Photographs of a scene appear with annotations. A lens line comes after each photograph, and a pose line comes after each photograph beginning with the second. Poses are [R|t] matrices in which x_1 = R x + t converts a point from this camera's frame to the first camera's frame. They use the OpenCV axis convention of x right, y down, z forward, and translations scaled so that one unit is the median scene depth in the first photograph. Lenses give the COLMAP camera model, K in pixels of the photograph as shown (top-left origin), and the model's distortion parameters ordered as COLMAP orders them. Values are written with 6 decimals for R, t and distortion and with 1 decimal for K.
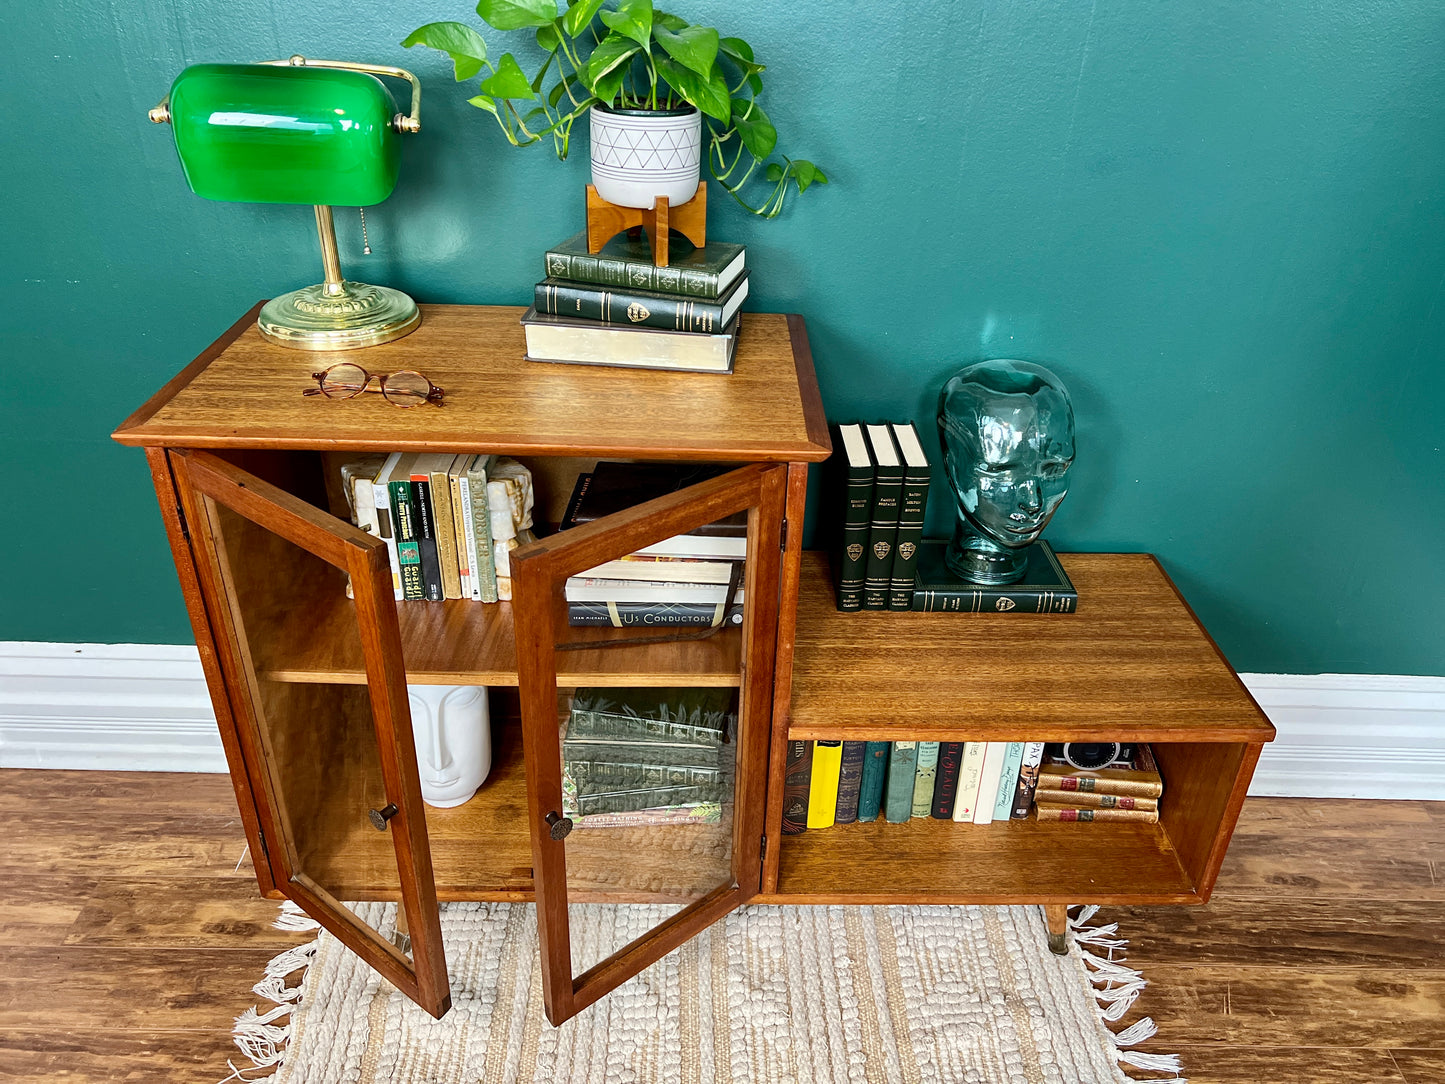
lens RADIAL K [[1103.5, 0, 724.6], [0, 1103.5, 543.1], [0, 0, 1]] dist [0.042214, -0.045645]
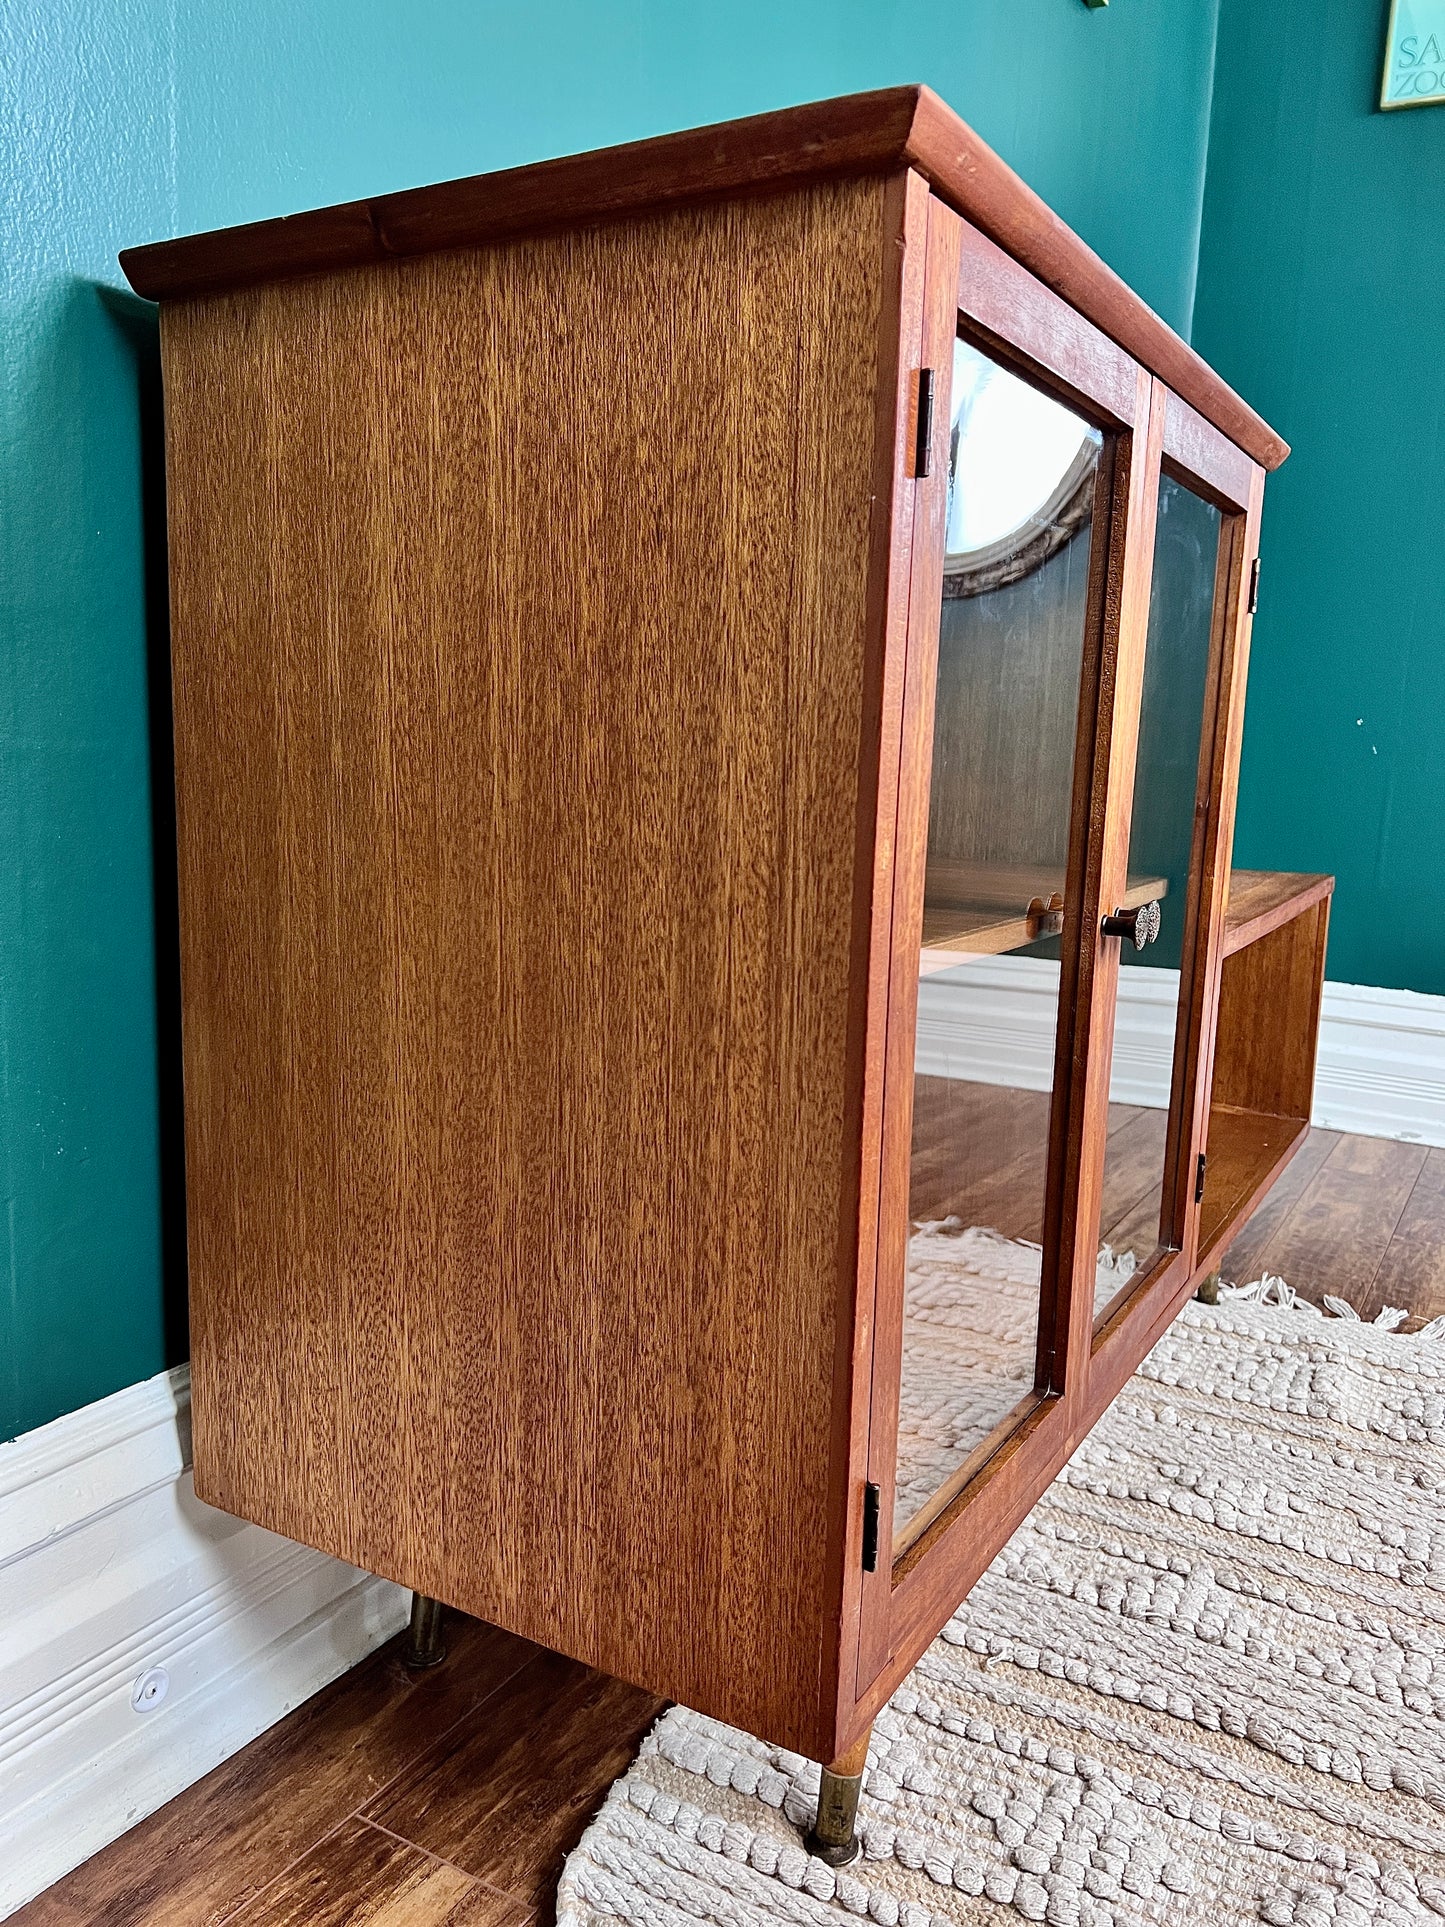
lens RADIAL K [[1471.6, 0, 736.9], [0, 1471.6, 951.7], [0, 0, 1]] dist [0.042214, -0.045645]
pose [[0.505956, -0.137113, 0.851592, -0.738791], [0.424671, 0.898934, -0.107574, 0.128087], [-0.750775, 0.416074, 0.513049, 0.666516]]
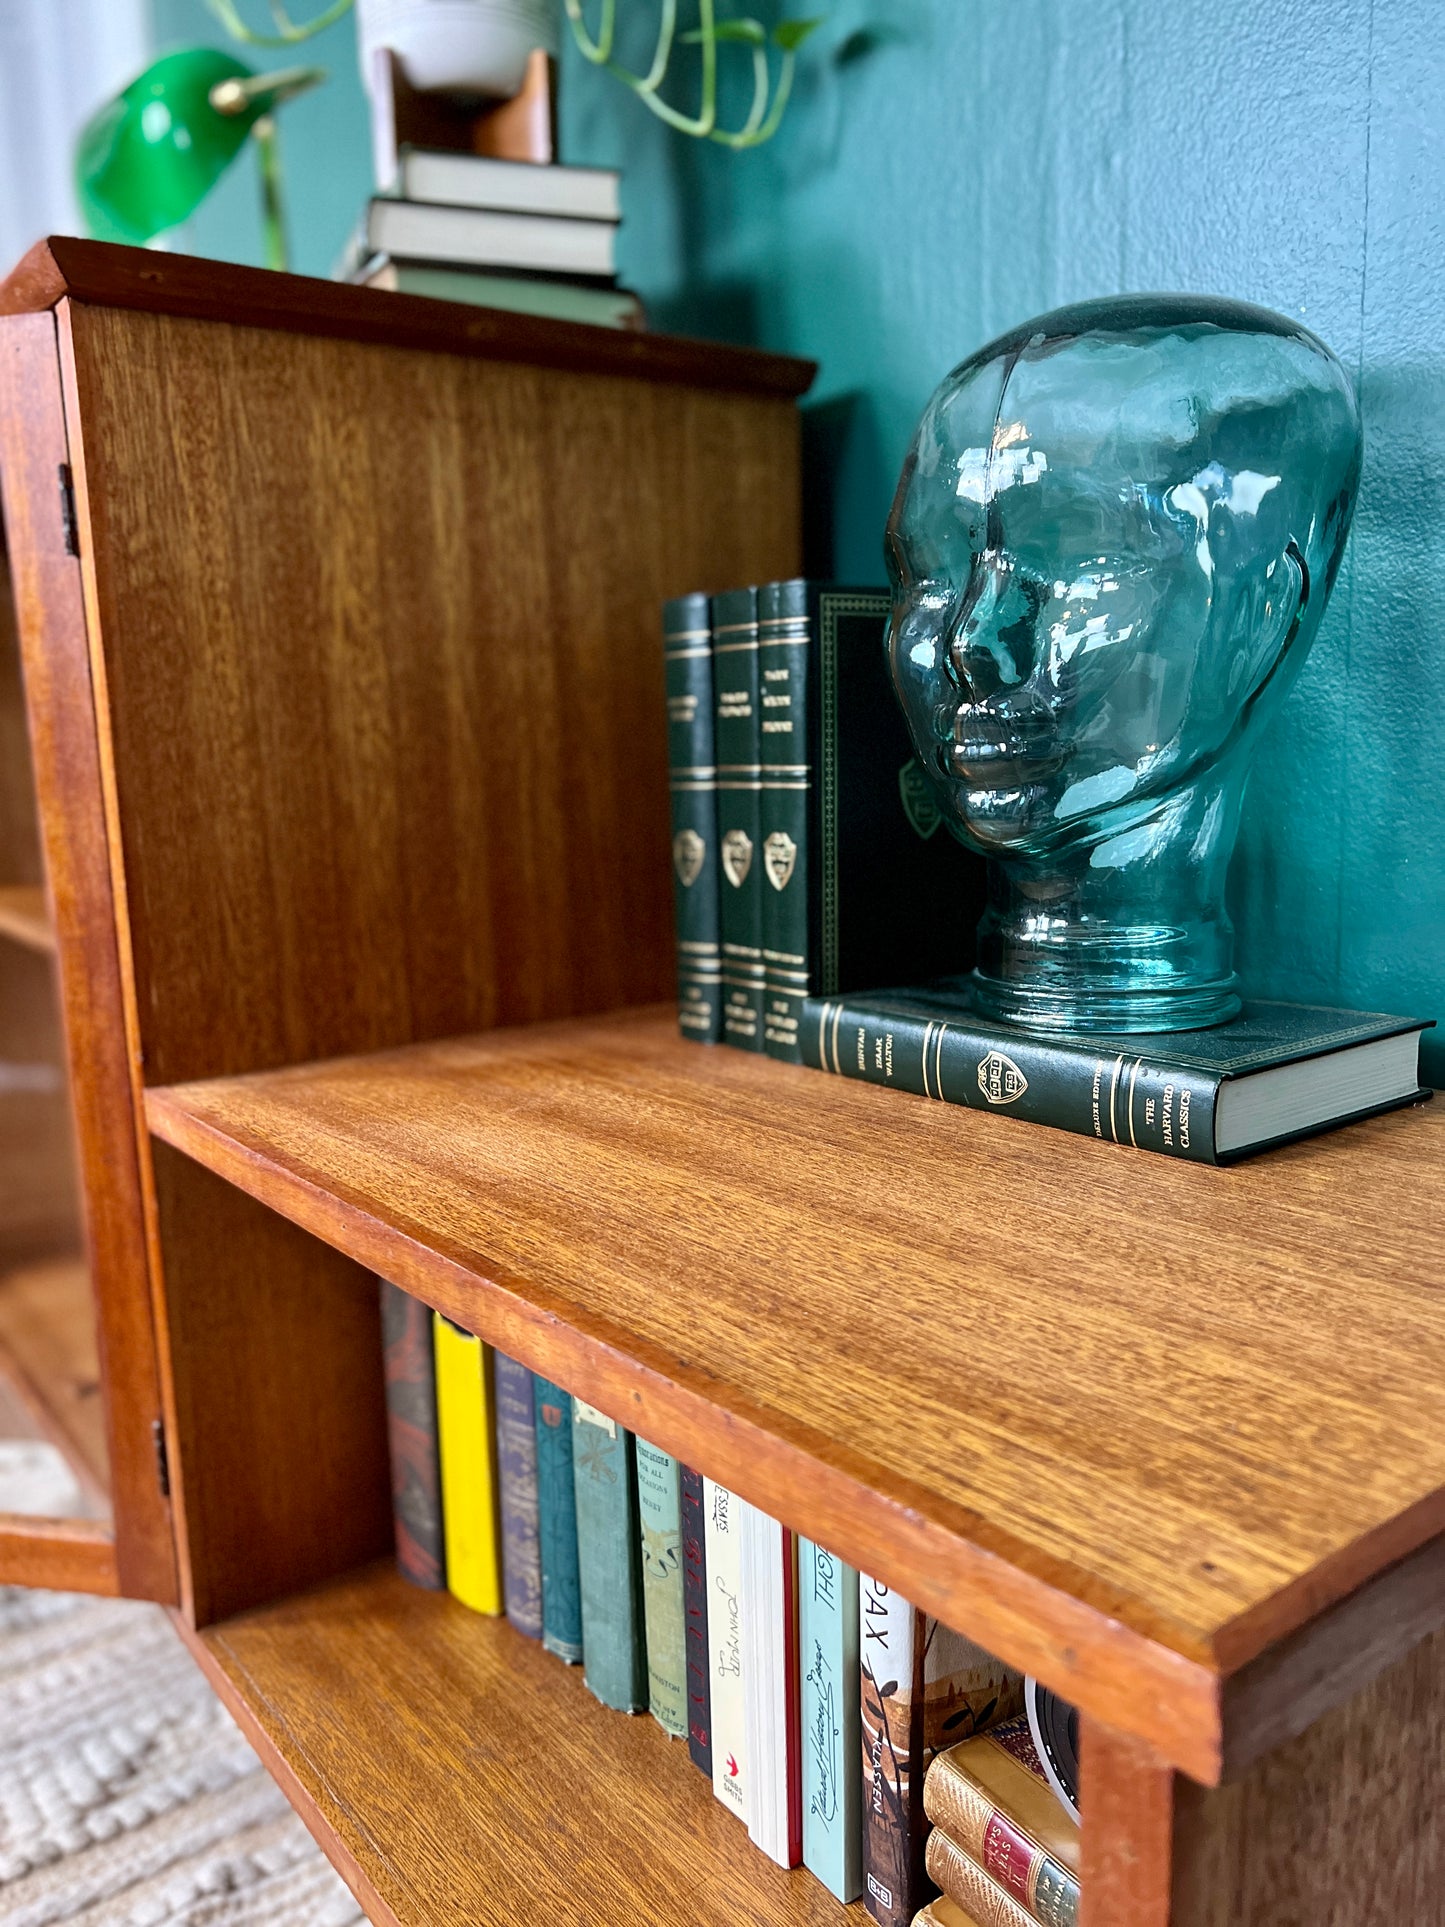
lens RADIAL K [[1471.6, 0, 723.5], [0, 1471.6, 962.0], [0, 0, 1]] dist [0.042214, -0.045645]
pose [[0.596637, 0.077841, -0.798727, 0.521292], [-0.368545, 0.910701, -0.186543, 0.127744], [0.712881, 0.405665, 0.572046, 0.716451]]
